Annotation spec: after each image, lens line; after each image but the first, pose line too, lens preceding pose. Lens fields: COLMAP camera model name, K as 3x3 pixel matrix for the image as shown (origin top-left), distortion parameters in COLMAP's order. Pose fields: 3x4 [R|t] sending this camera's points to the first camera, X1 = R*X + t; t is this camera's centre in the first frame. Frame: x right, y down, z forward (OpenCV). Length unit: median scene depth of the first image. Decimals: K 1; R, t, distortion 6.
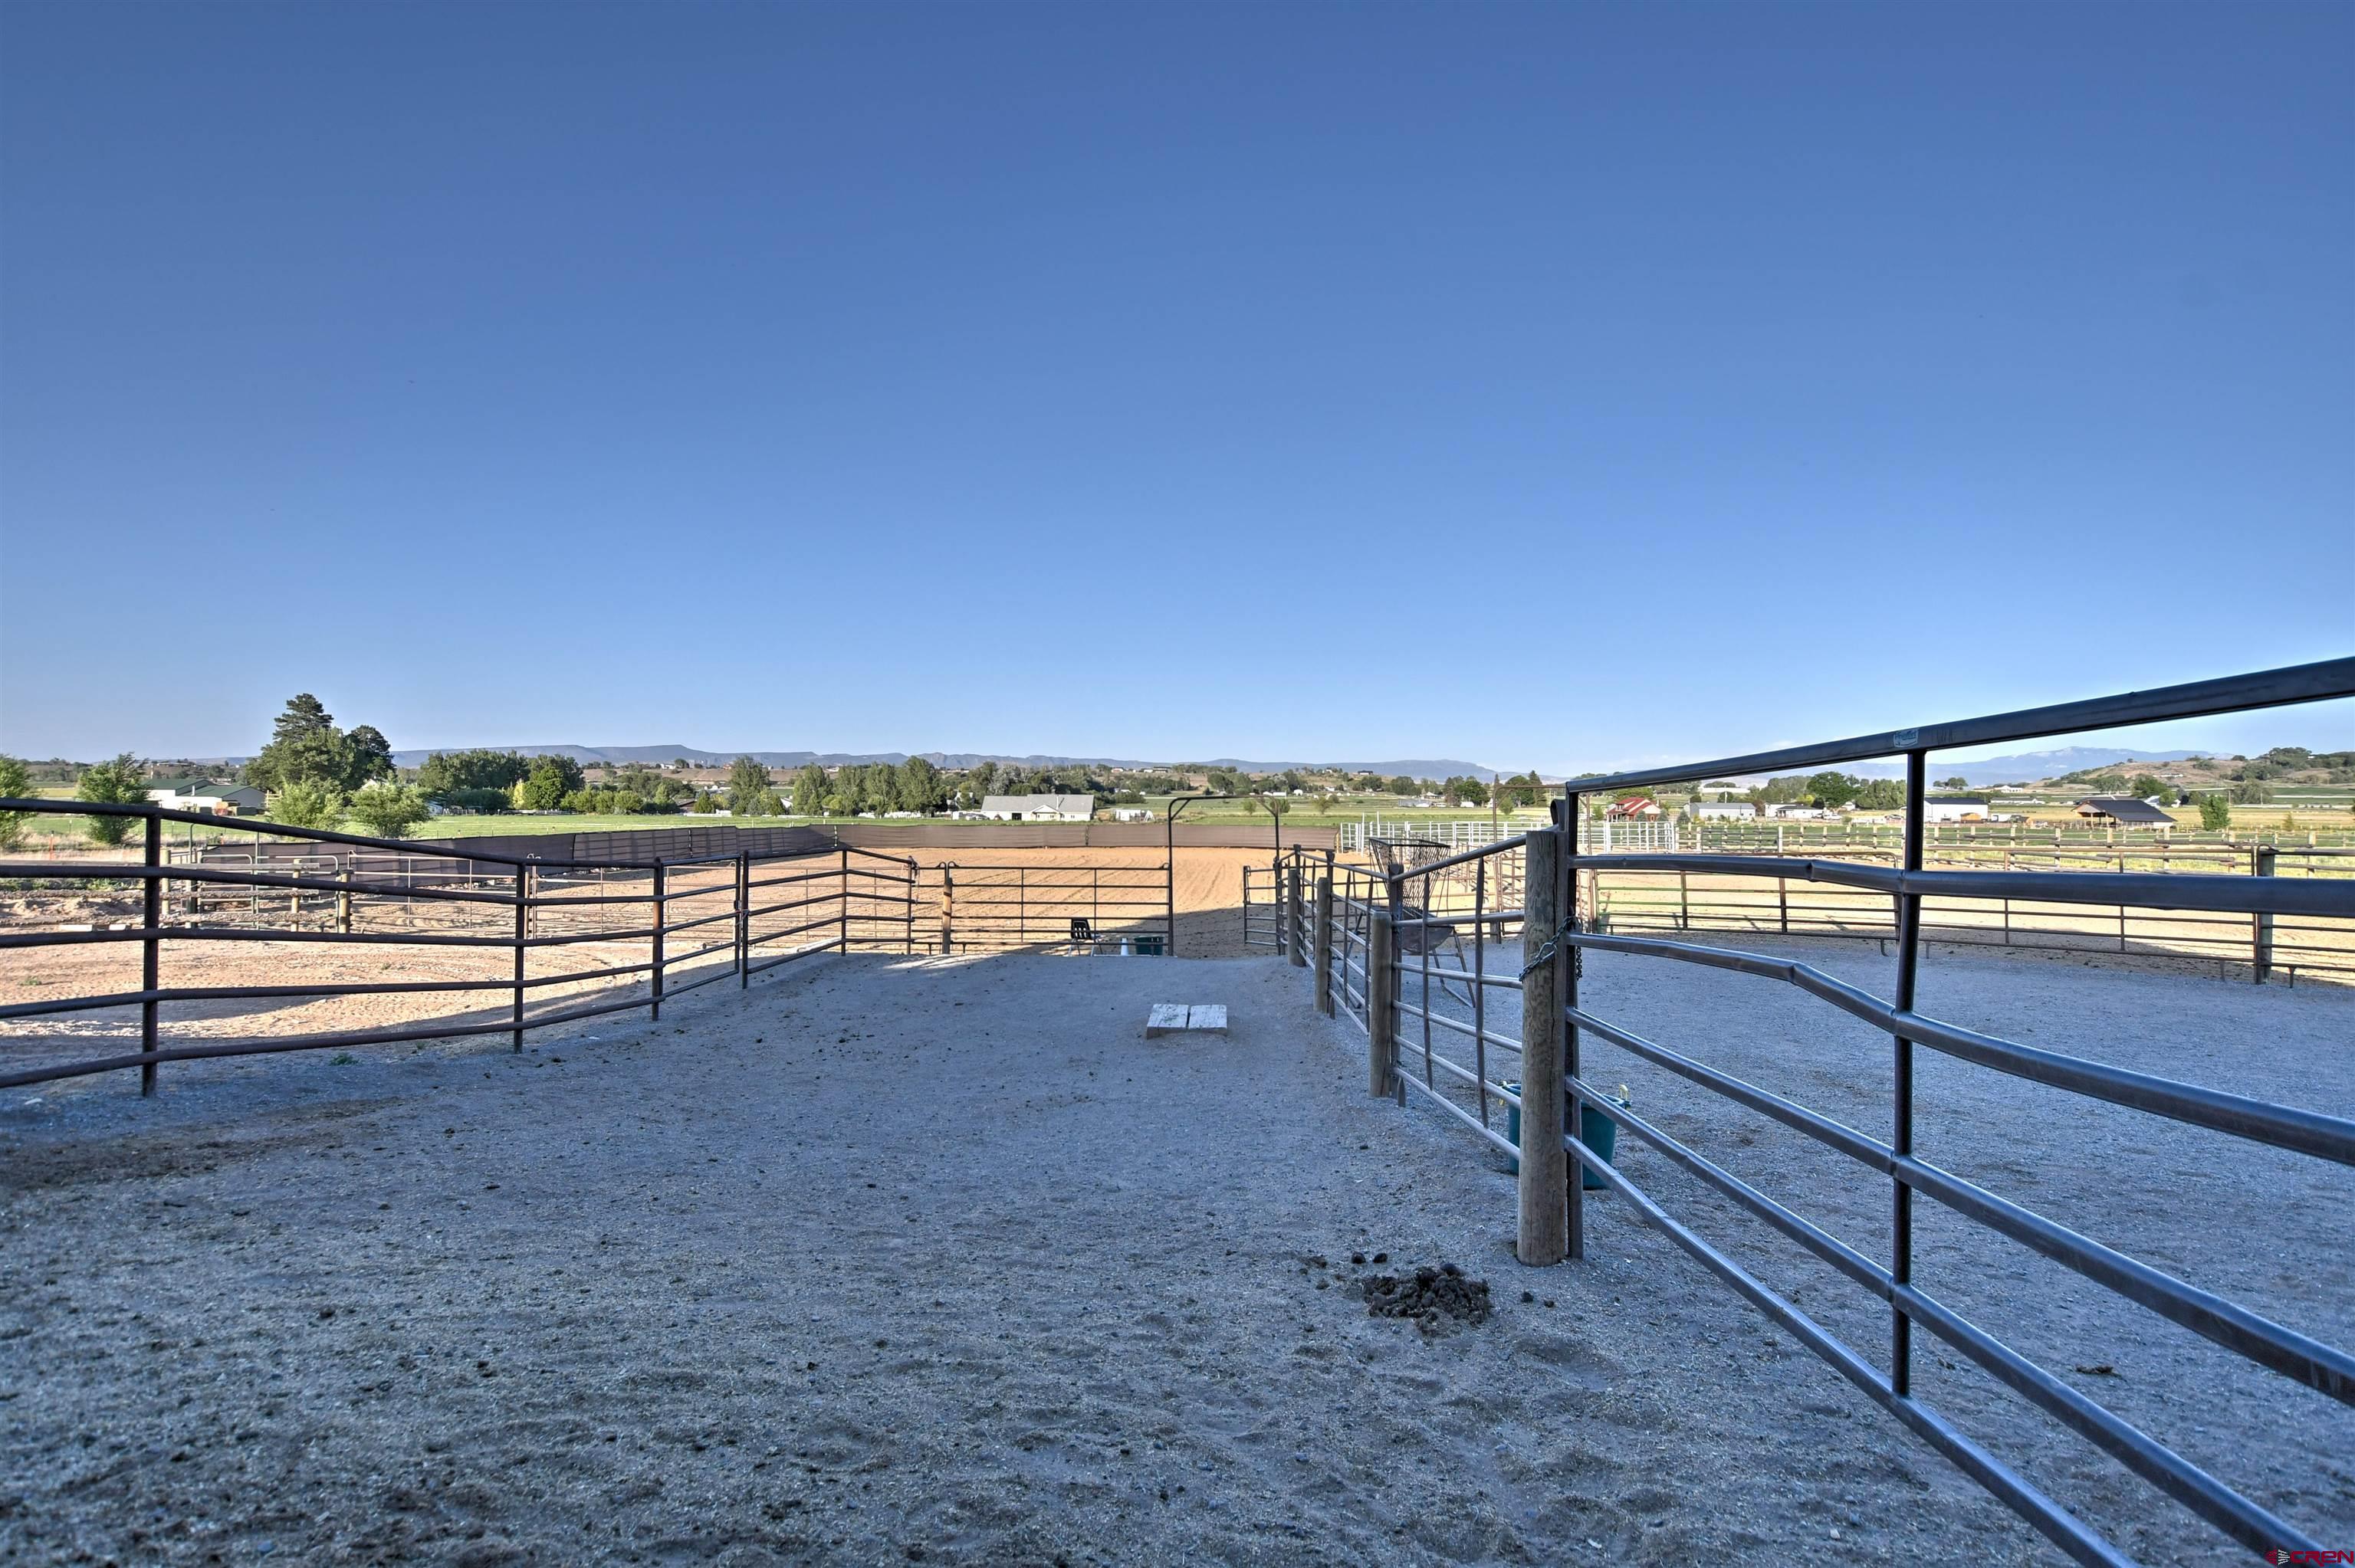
lens RADIAL K [[1179.9, 0, 1182.9], [0, 1179.9, 785.6], [0, 0, 1]] dist [-0.019225, -0.002380]
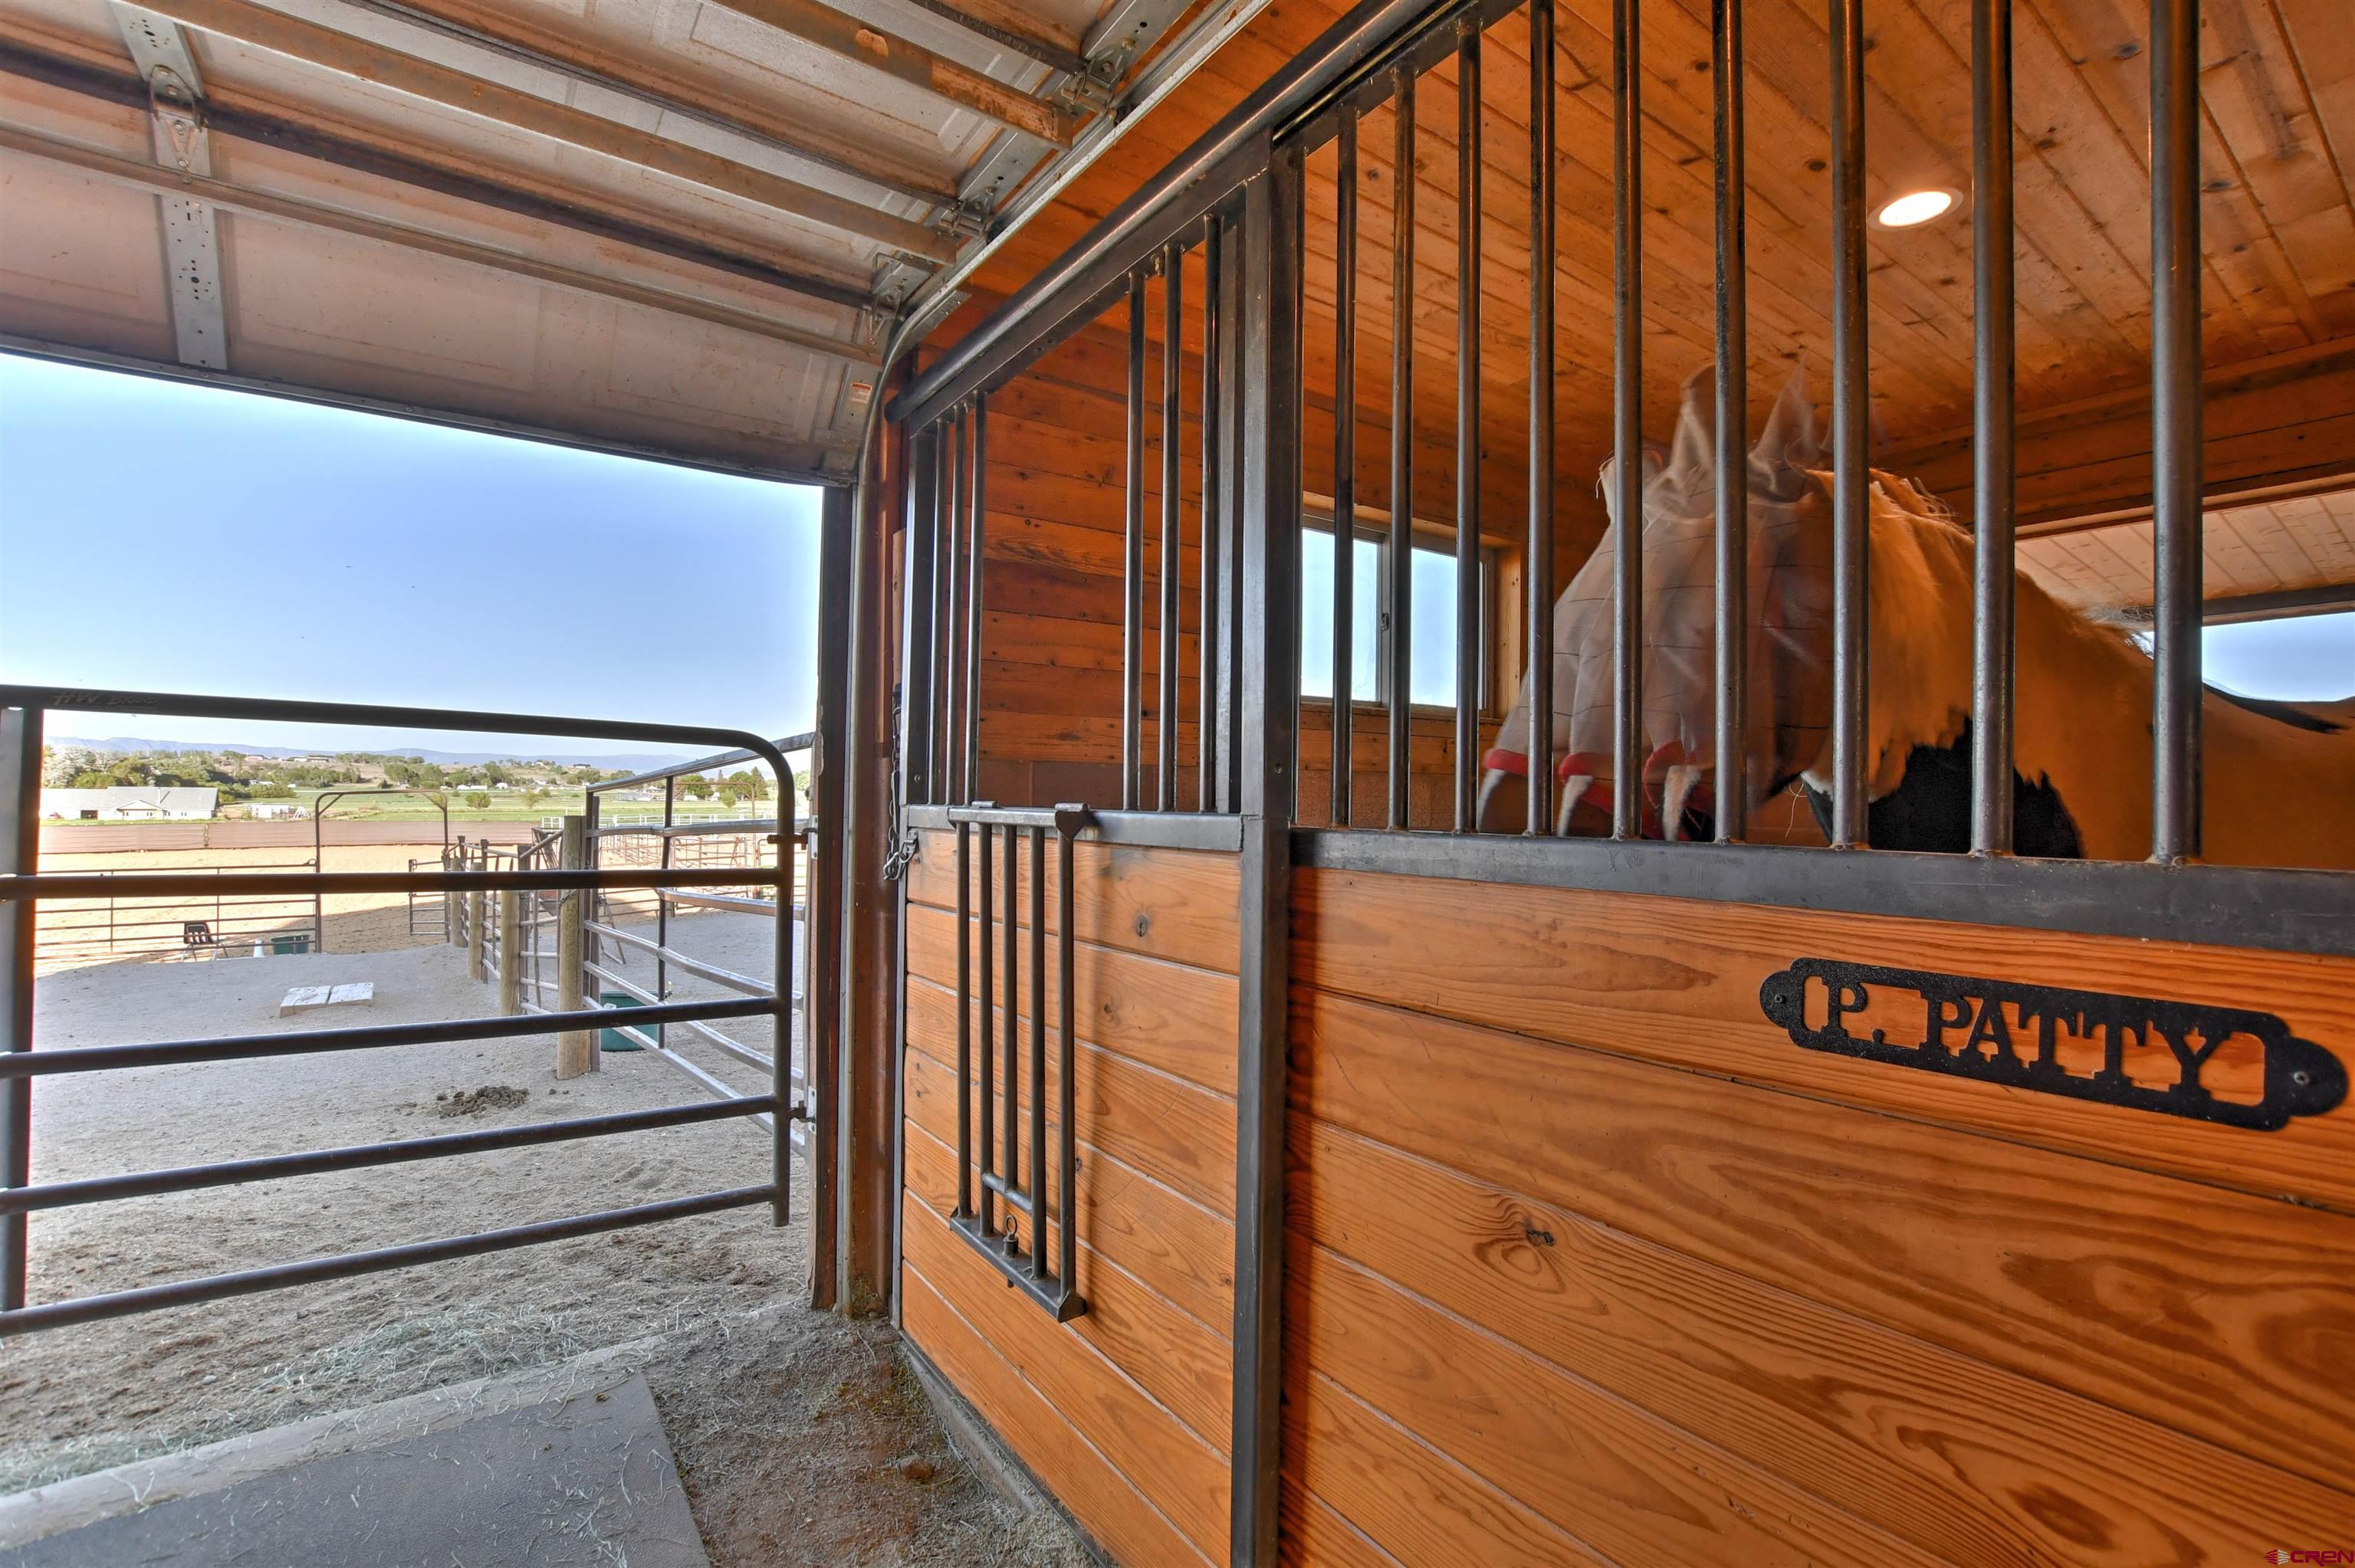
lens RADIAL K [[1040.1, 0, 1164.8], [0, 1040.1, 794.6], [0, 0, 1]] dist [-0.033549, 0.004998]
pose [[0.779791, 0.002040, 0.626036, 0.010367], [-0.009397, 0.999920, 0.008447, -0.002038], [-0.625969, -0.012470, 0.779748, -0.126625]]
